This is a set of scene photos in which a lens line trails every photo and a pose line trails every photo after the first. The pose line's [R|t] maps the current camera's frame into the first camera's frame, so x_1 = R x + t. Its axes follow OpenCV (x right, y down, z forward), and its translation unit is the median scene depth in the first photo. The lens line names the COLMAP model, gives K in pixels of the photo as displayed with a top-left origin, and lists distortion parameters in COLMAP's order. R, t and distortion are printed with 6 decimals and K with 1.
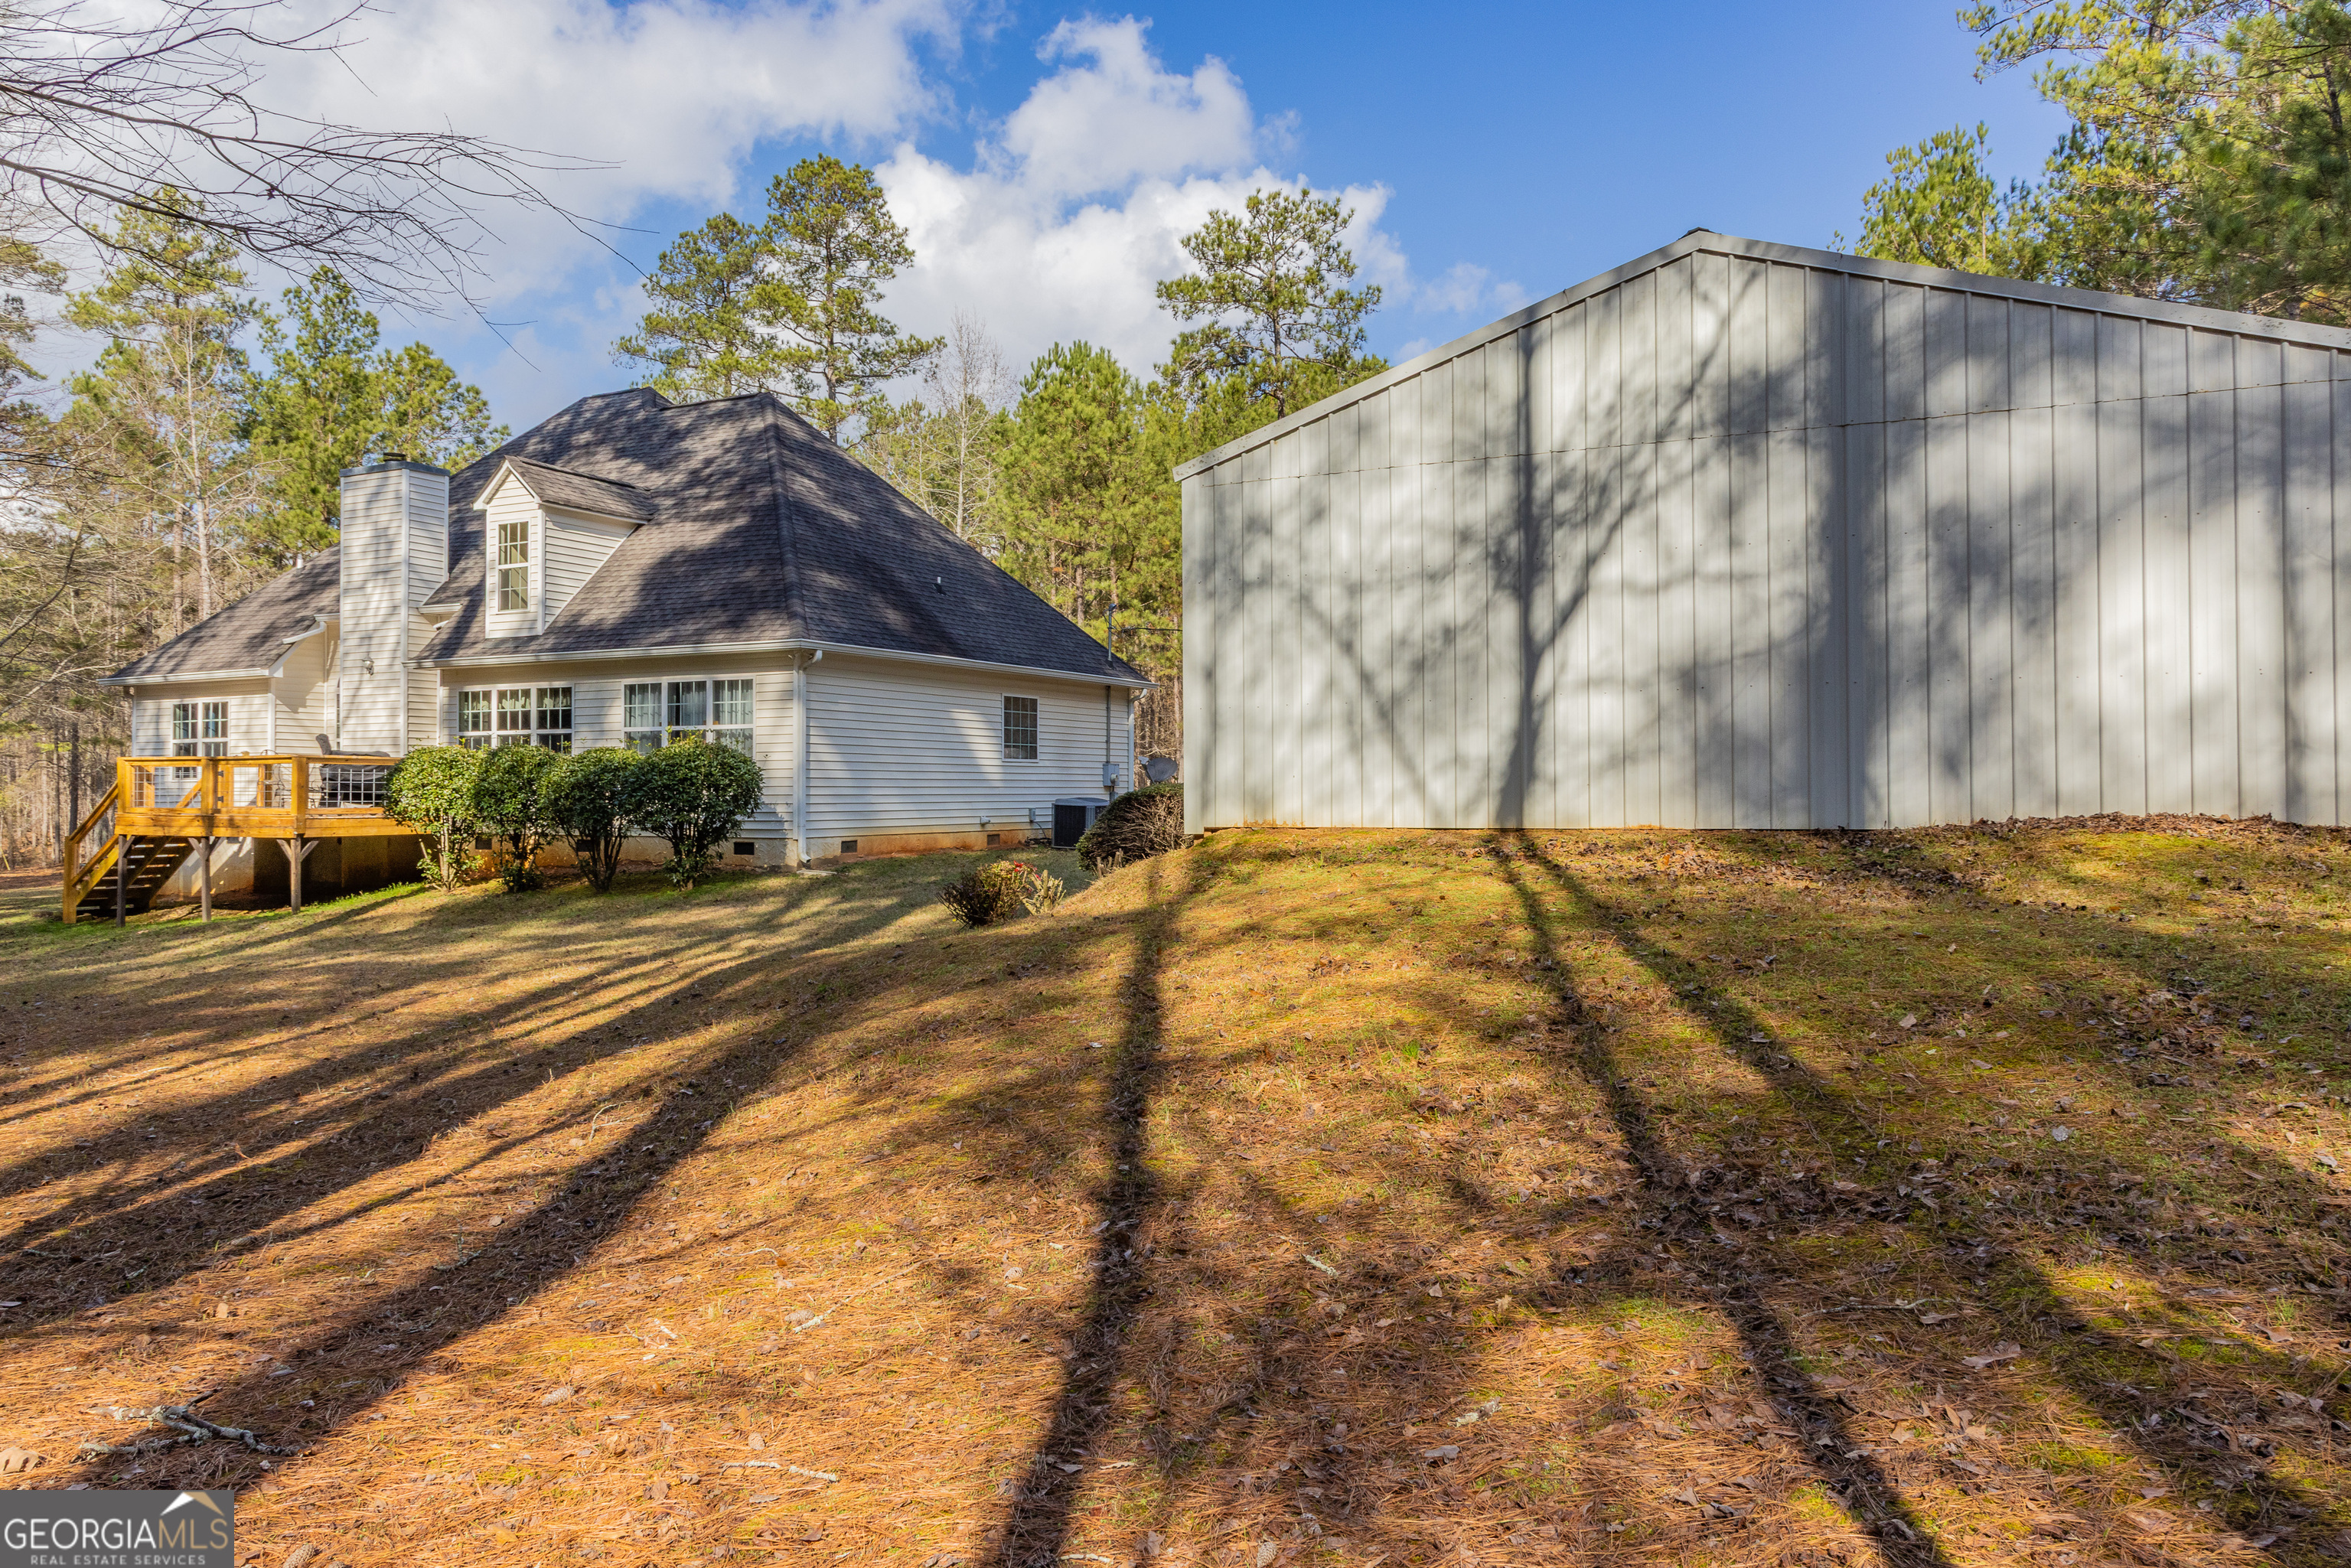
lens RADIAL K [[1600.6, 0, 1170.6], [0, 1600.6, 773.6], [0, 0, 1]] dist [-0.008181, 0.003185]
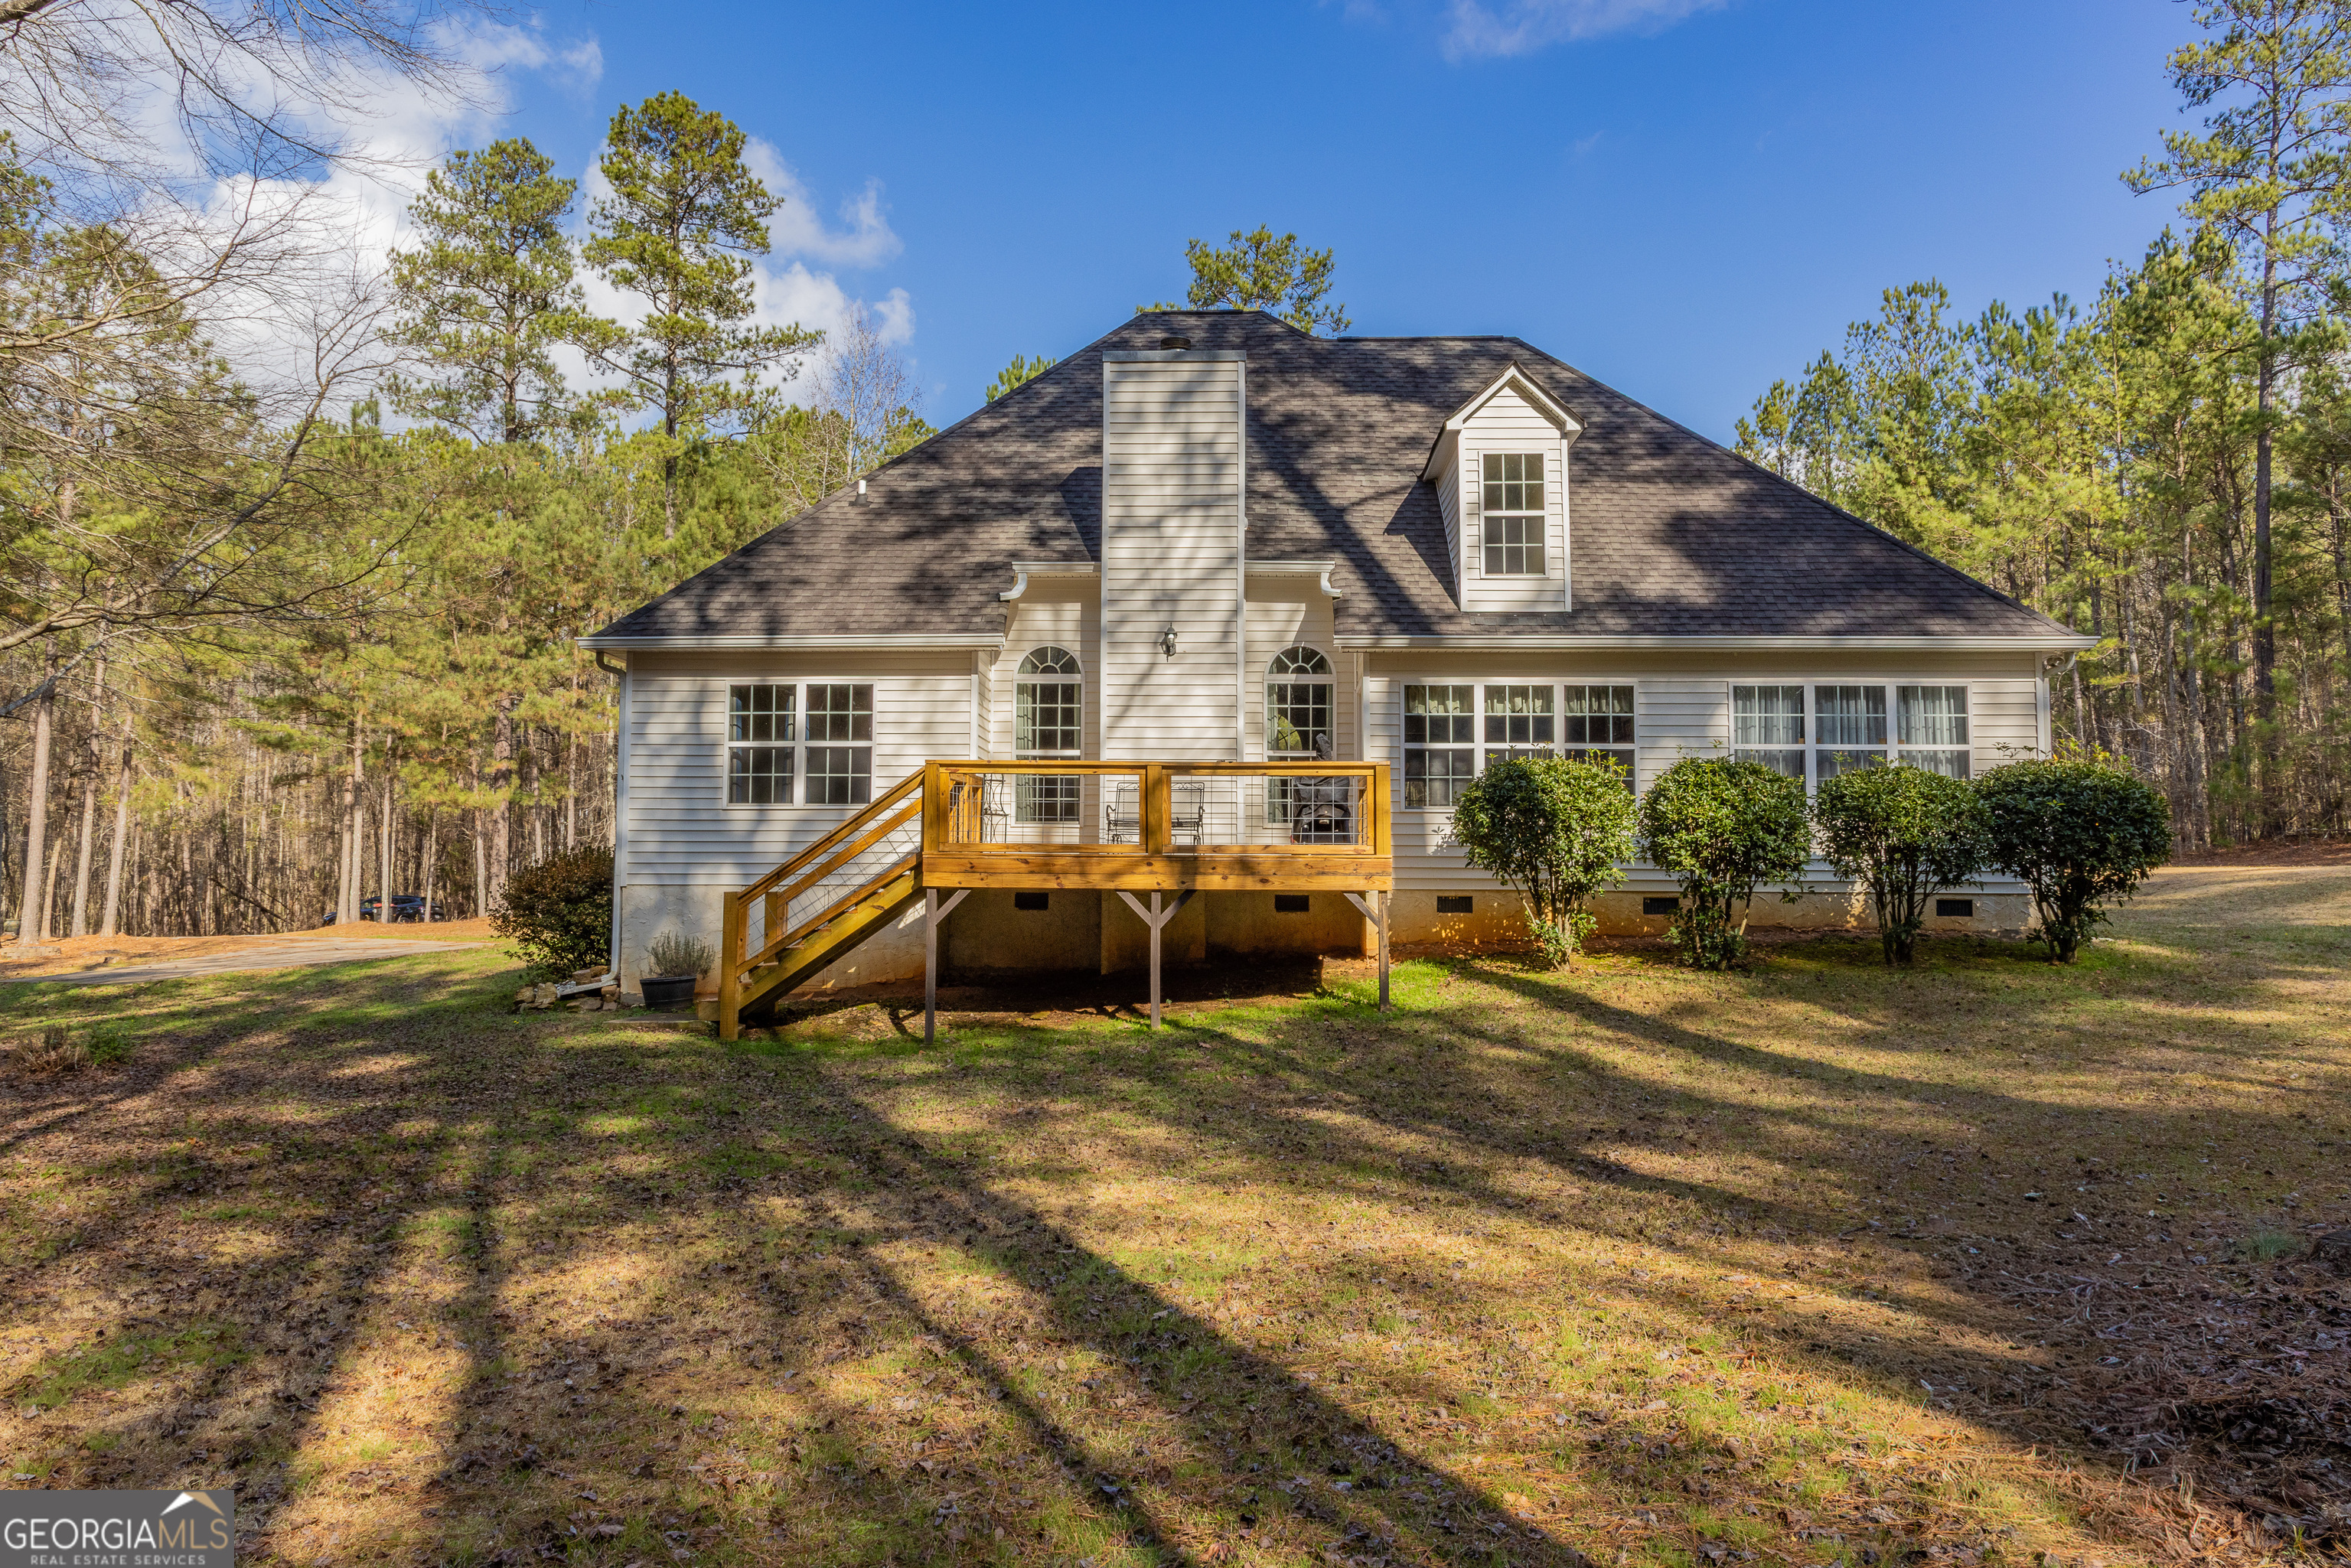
lens RADIAL K [[1600.6, 0, 1166.5], [0, 1600.6, 790.9], [0, 0, 1]] dist [-0.008181, 0.003185]
pose [[0.918380, 0.031087, 0.394476, -0.826582], [-0.015080, 0.998935, -0.043616, 0.027059], [-0.395411, 0.034107, 0.917871, 0.407928]]
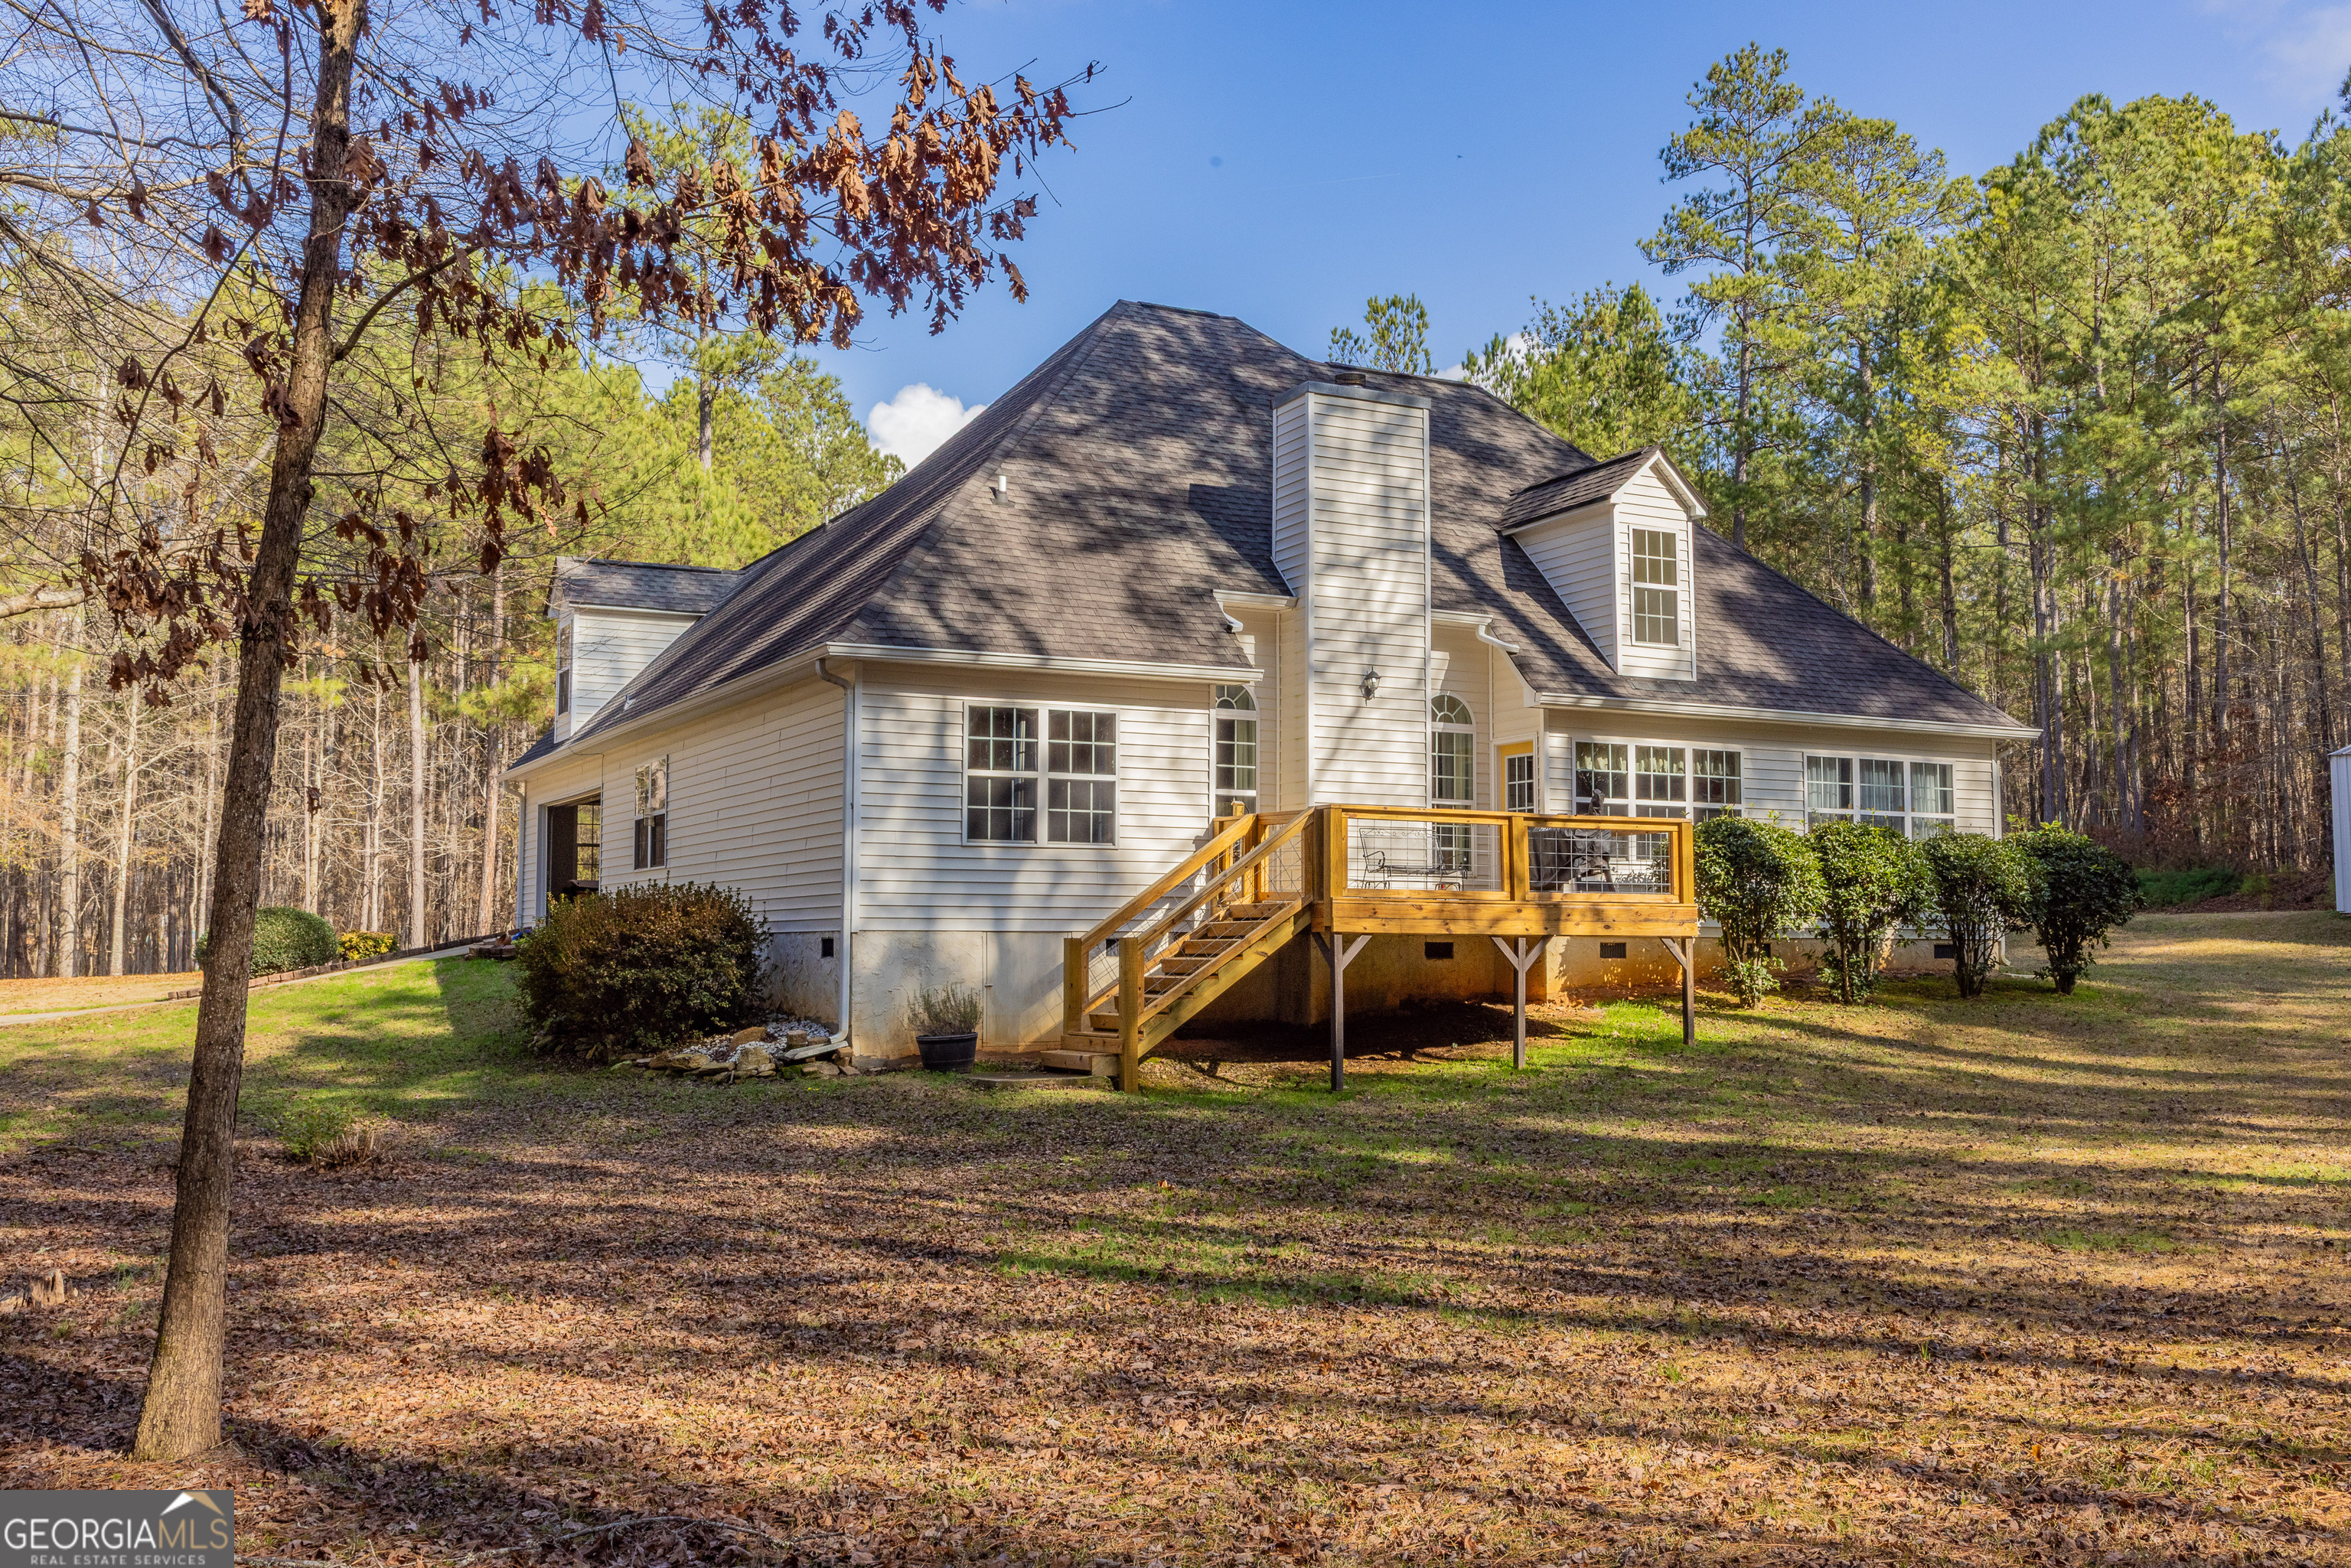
lens RADIAL K [[2322.9, 0, 1172.8], [0, 2322.9, 779.6], [0, 0, 1]] dist [0.000426, 0.000000]
pose [[0.568574, 0.064346, 0.820112, -1.444057], [-0.018126, 0.997674, -0.065711, 0.039816], [-0.822432, 0.022496, 0.568418, 0.555102]]
